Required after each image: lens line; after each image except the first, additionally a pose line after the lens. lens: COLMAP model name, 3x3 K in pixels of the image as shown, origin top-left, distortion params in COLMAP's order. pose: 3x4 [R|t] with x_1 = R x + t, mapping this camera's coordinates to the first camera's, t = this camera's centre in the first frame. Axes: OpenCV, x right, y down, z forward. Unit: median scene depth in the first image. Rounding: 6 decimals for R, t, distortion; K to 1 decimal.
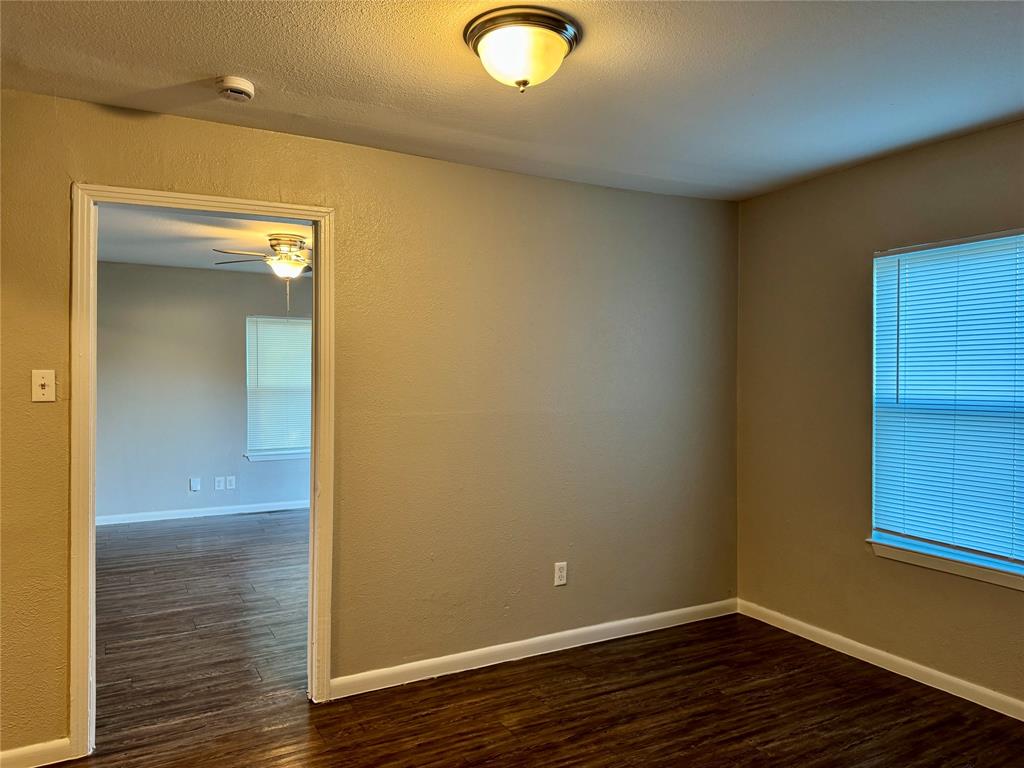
lens RADIAL K [[734.9, 0, 511.4], [0, 734.9, 421.6], [0, 0, 1]] dist [-0.000895, 0.001321]
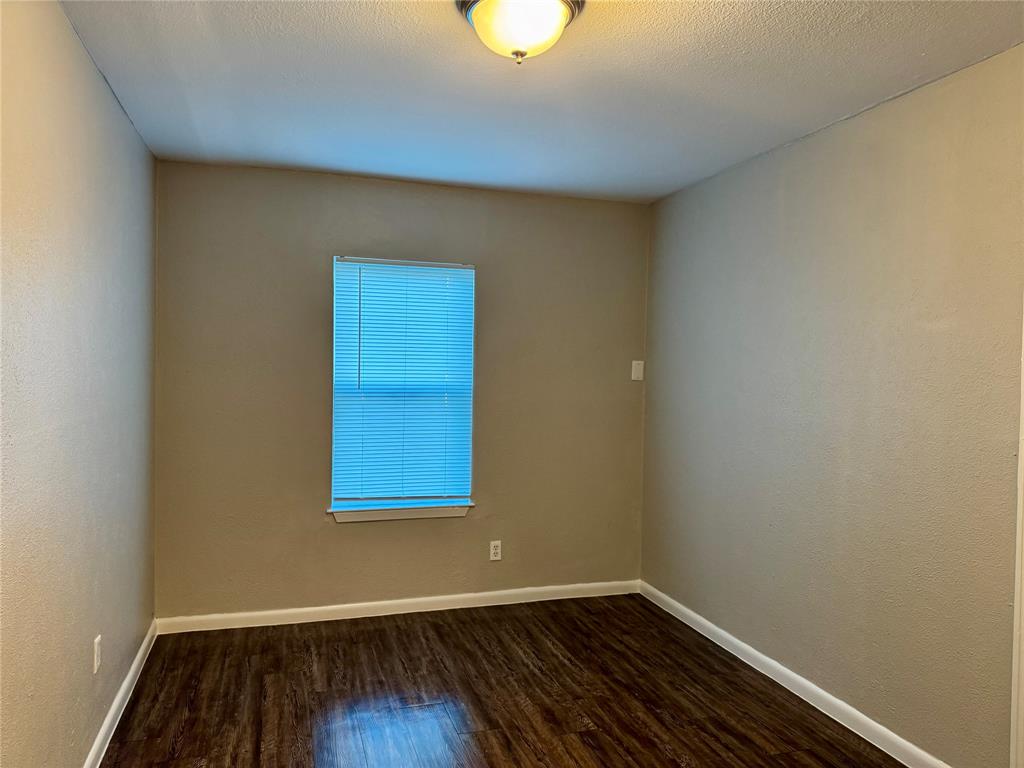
lens RADIAL K [[726.2, 0, 512.0], [0, 726.2, 384.0], [0, 0, 1]] dist [0.002184, -0.003811]
pose [[0.175909, -0.013969, 0.984307, -0.569209], [0.045369, 0.998952, 0.006069, -0.026450], [-0.983360, 0.043590, 0.176359, 0.537039]]
